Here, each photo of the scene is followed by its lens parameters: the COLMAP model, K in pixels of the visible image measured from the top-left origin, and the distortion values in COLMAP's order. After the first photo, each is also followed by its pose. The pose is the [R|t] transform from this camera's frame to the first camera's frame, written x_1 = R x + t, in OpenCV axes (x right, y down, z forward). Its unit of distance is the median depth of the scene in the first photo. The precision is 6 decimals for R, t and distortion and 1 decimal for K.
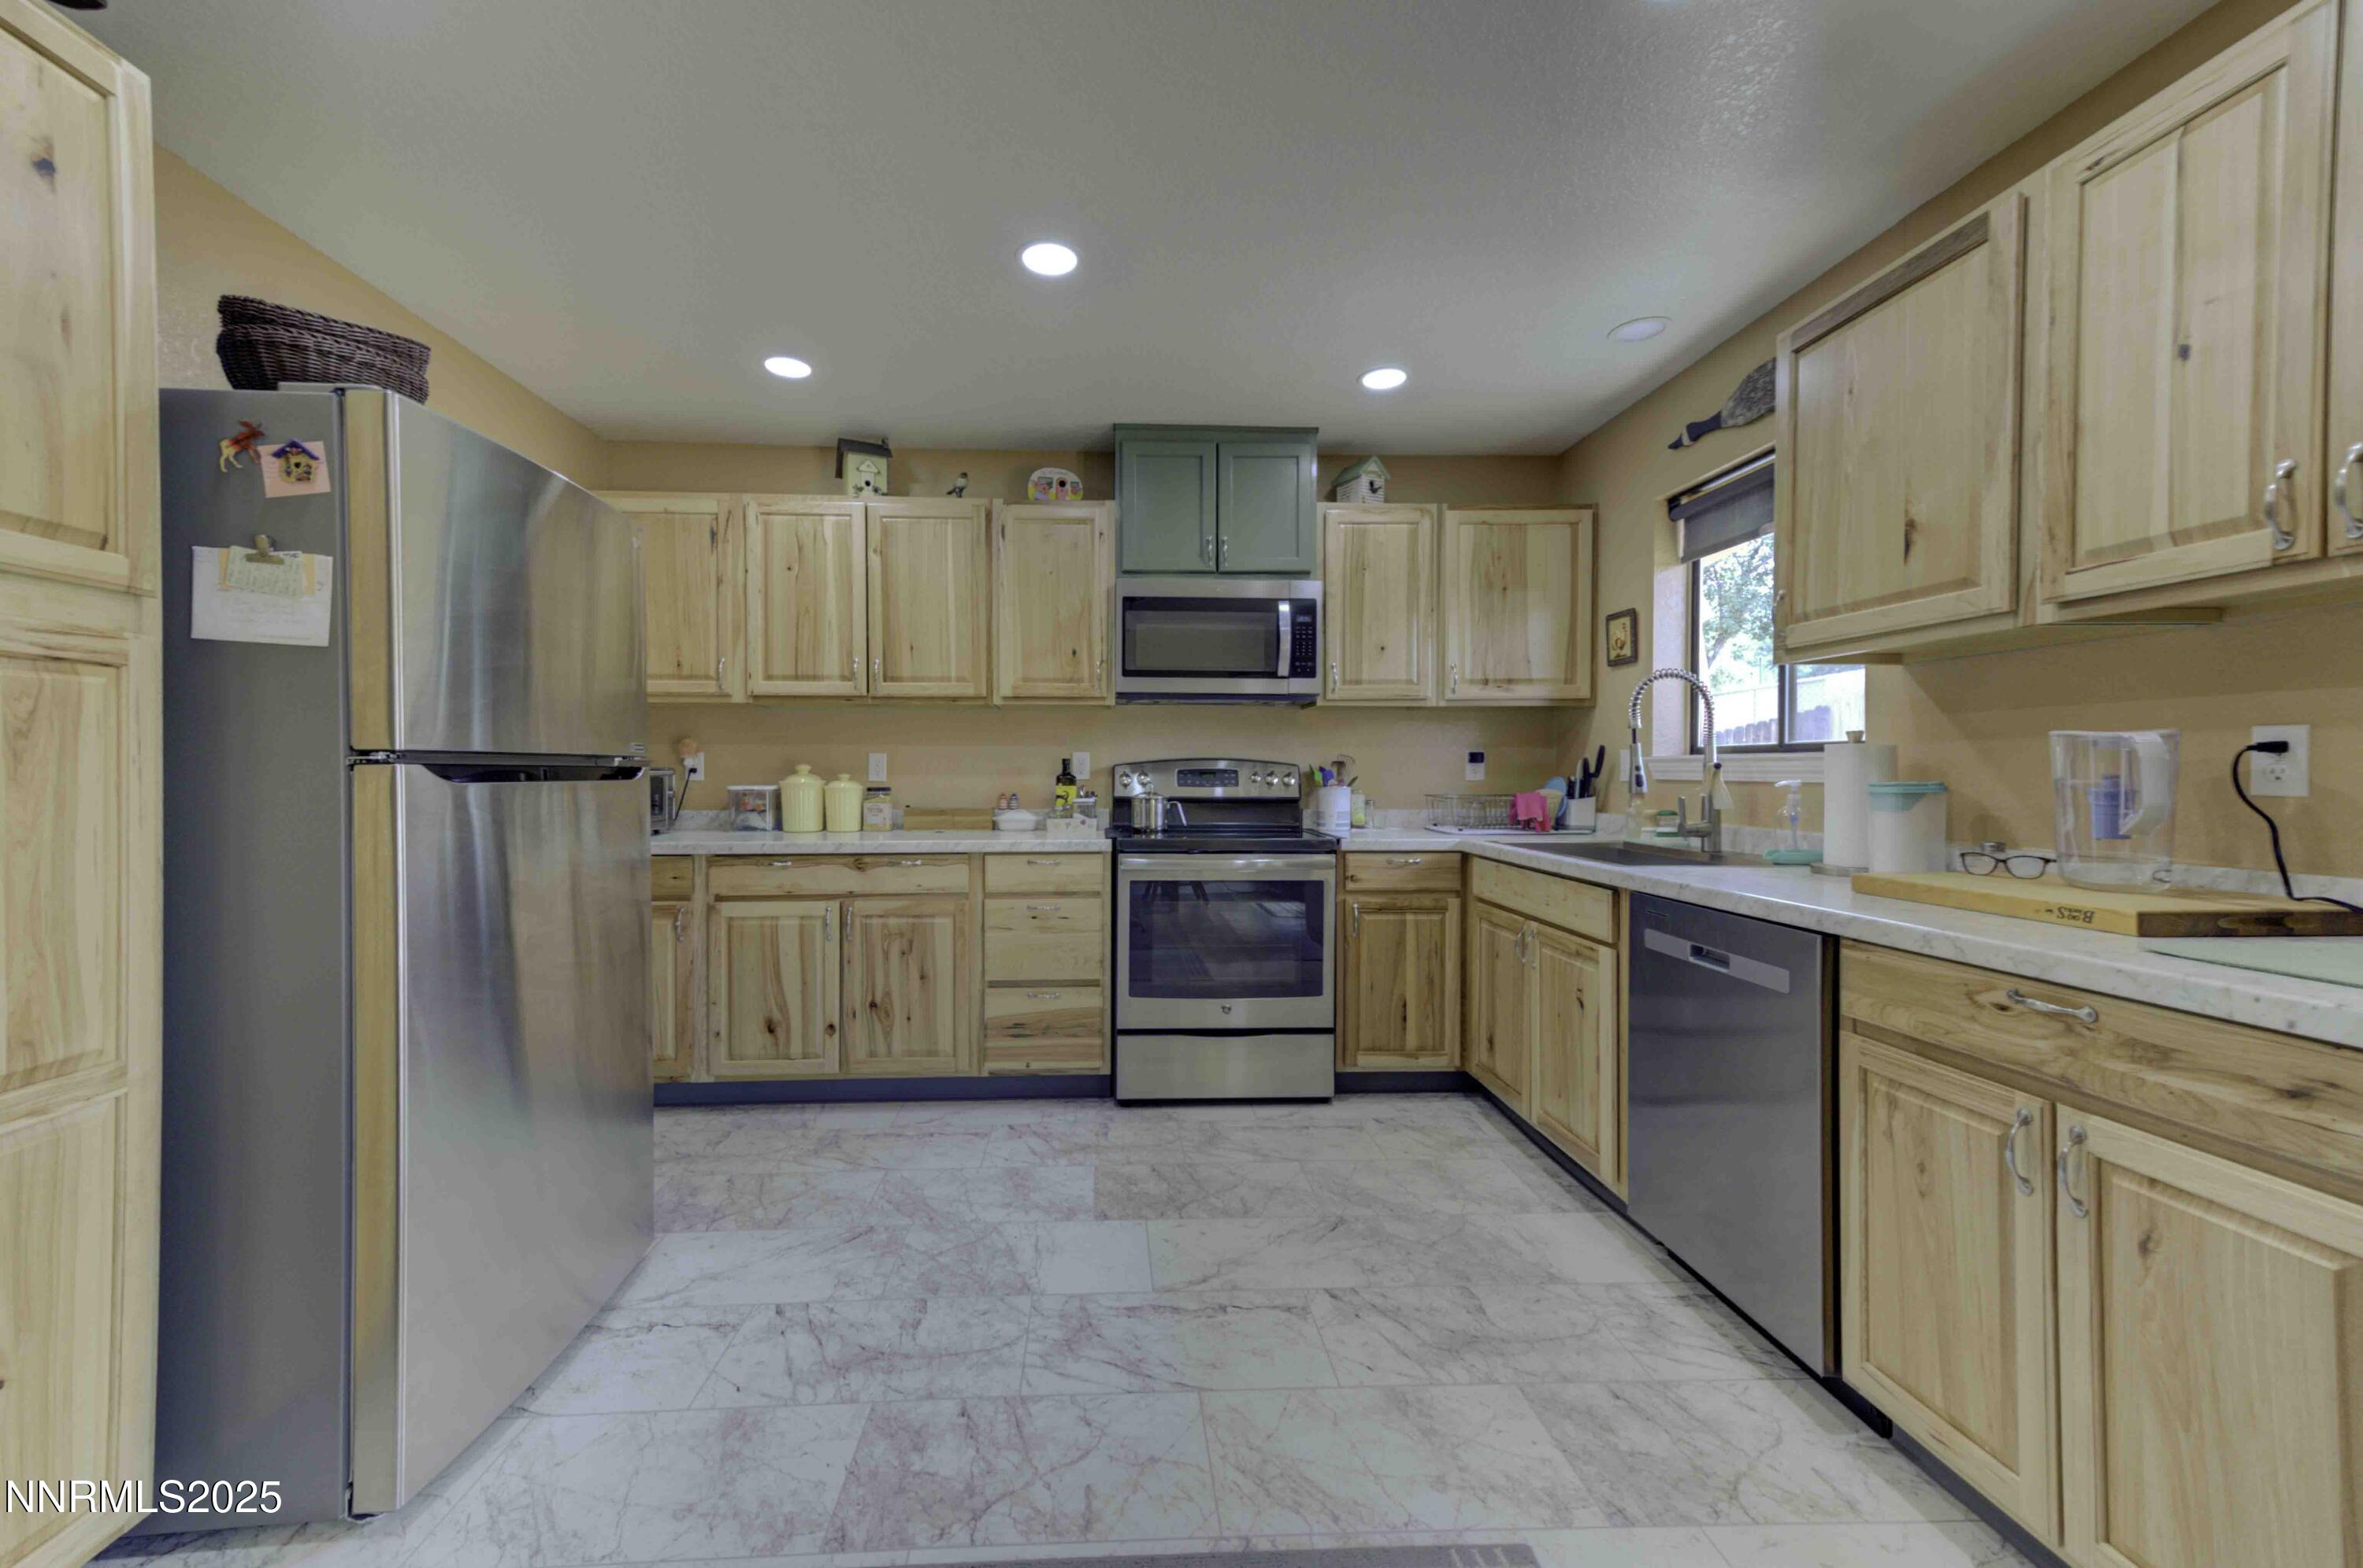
lens RADIAL K [[961.0, 0, 1120.3], [0, 961.0, 775.5], [0, 0, 1]] dist [0.023464, -0.000171]
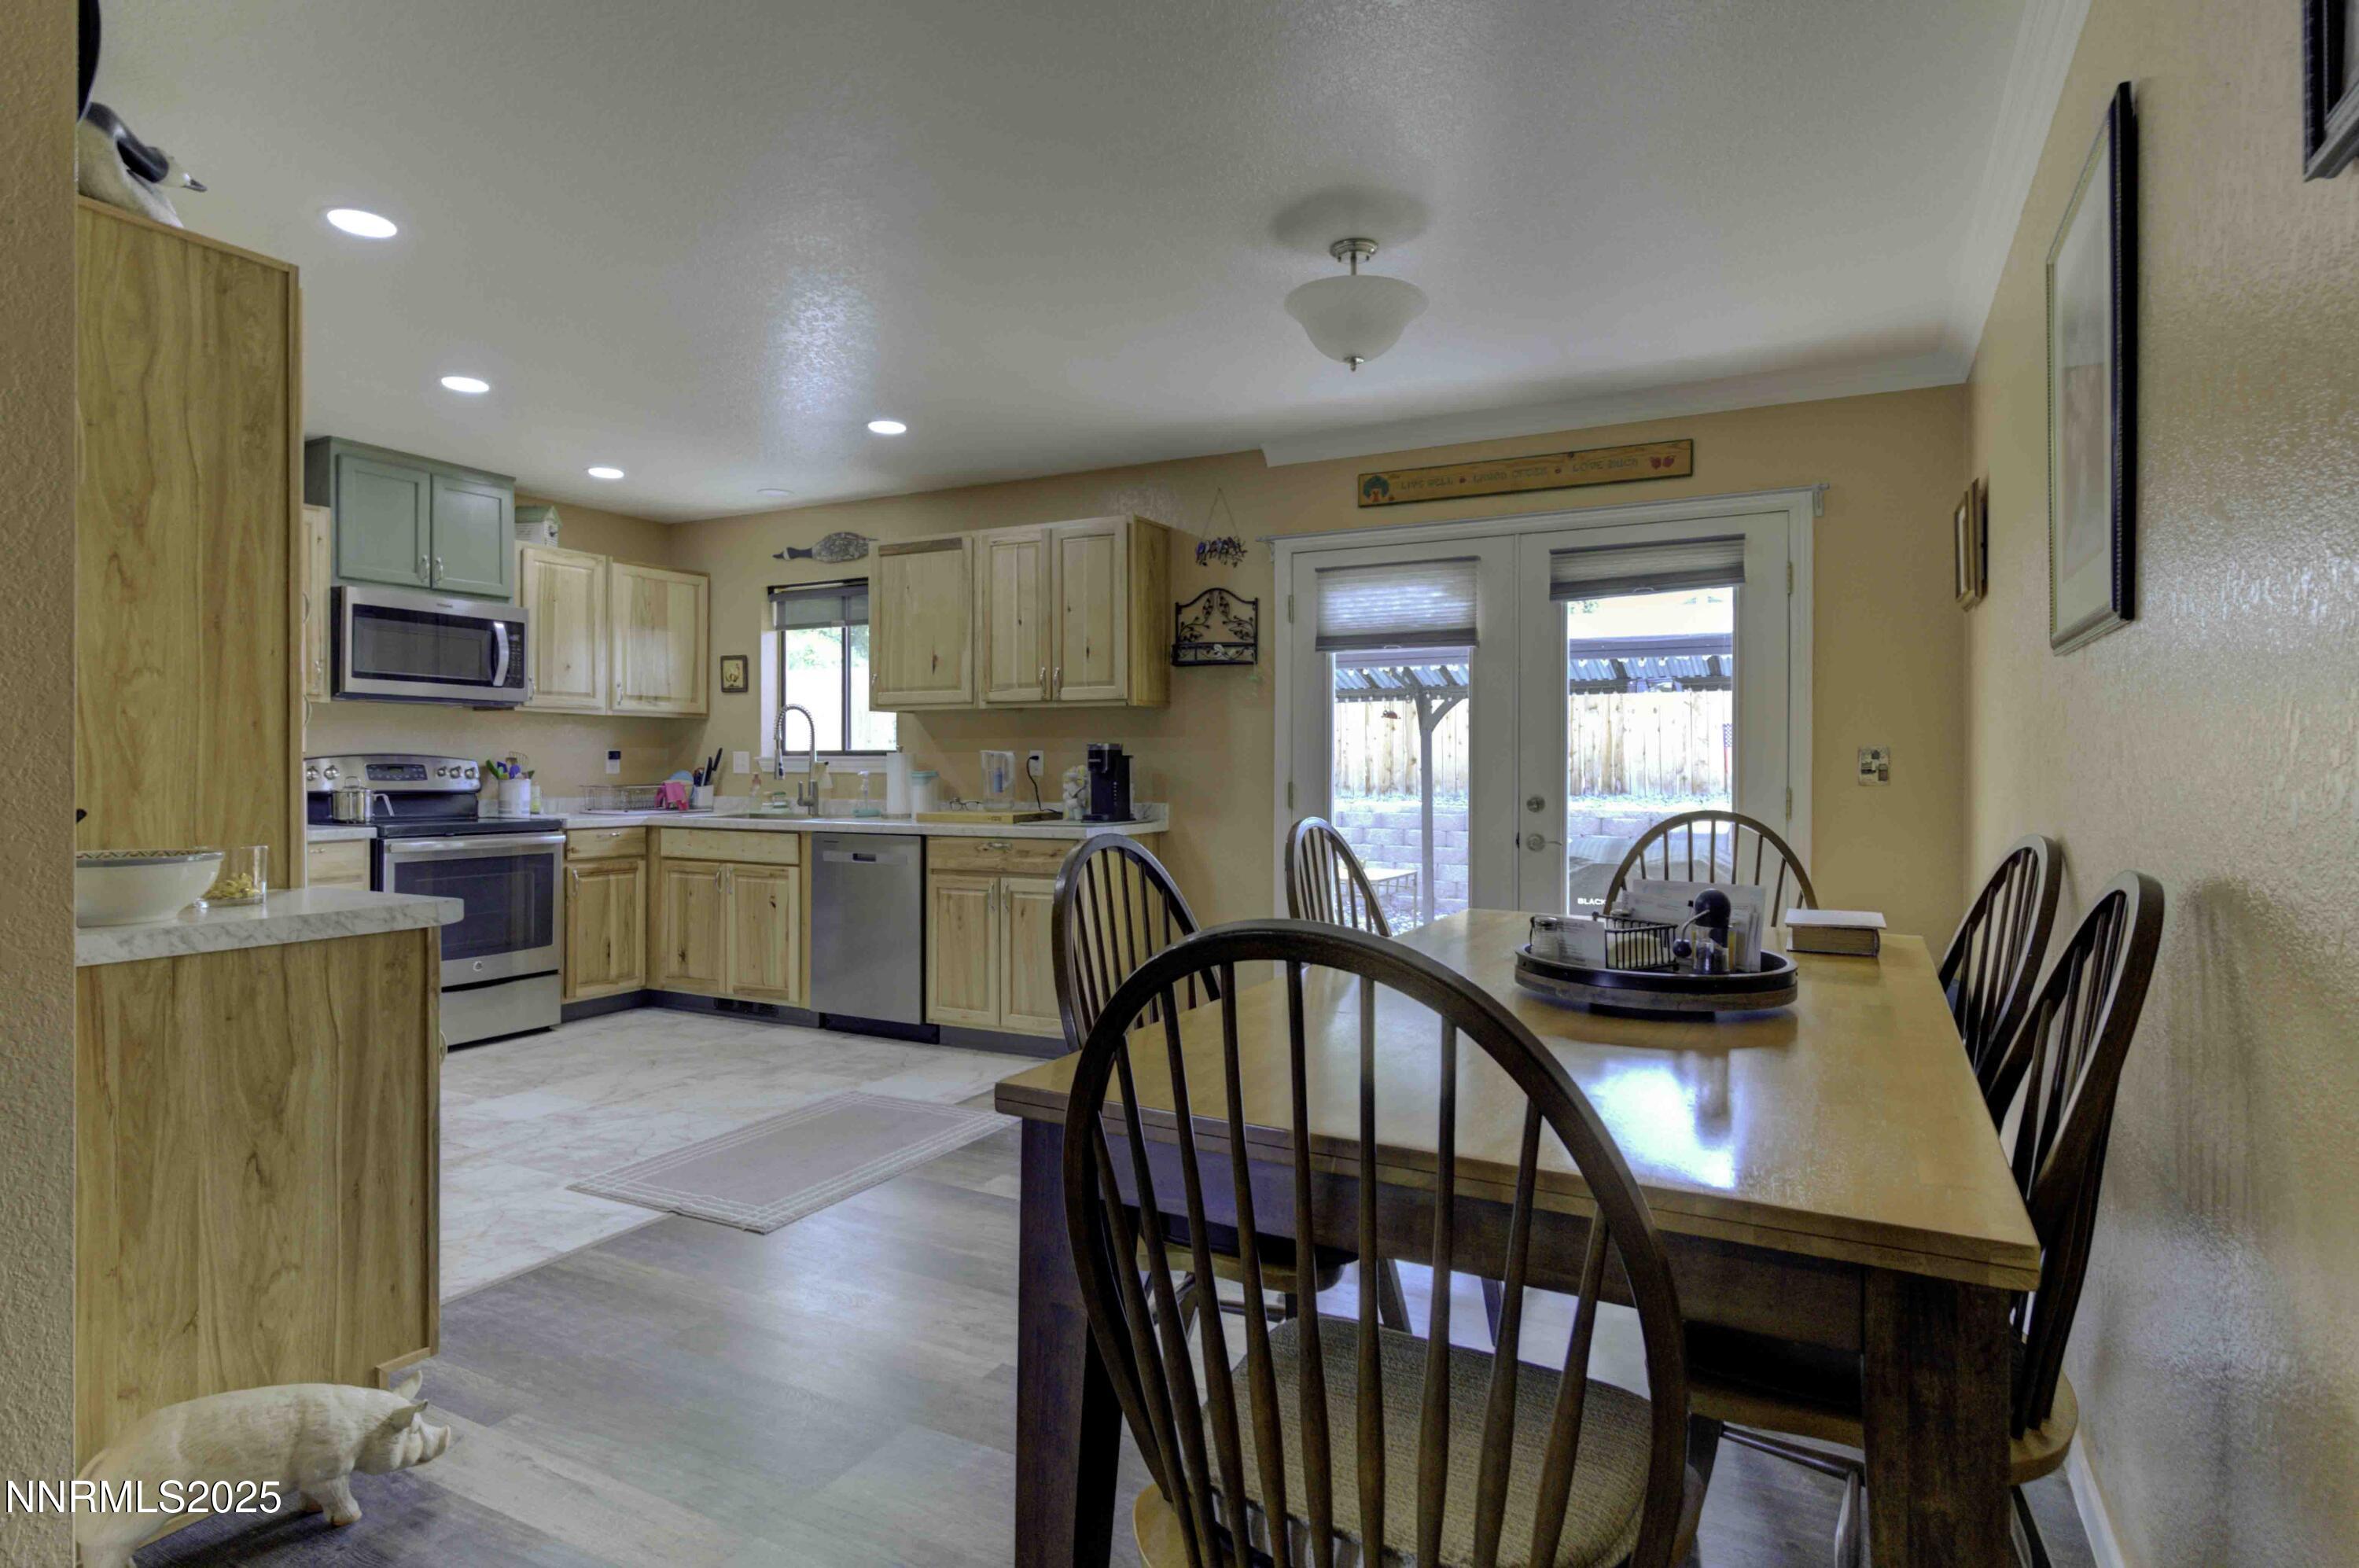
lens RADIAL K [[1236.4, 0, 1230.1], [0, 1236.4, 776.8], [0, 0, 1]] dist [0.006507, 0.000387]
pose [[0.471255, -0.007223, 0.881968, -0.802875], [0.003287, 0.999974, 0.006433, 0.001953], [-0.881991, -0.000132, 0.471266, -0.547387]]
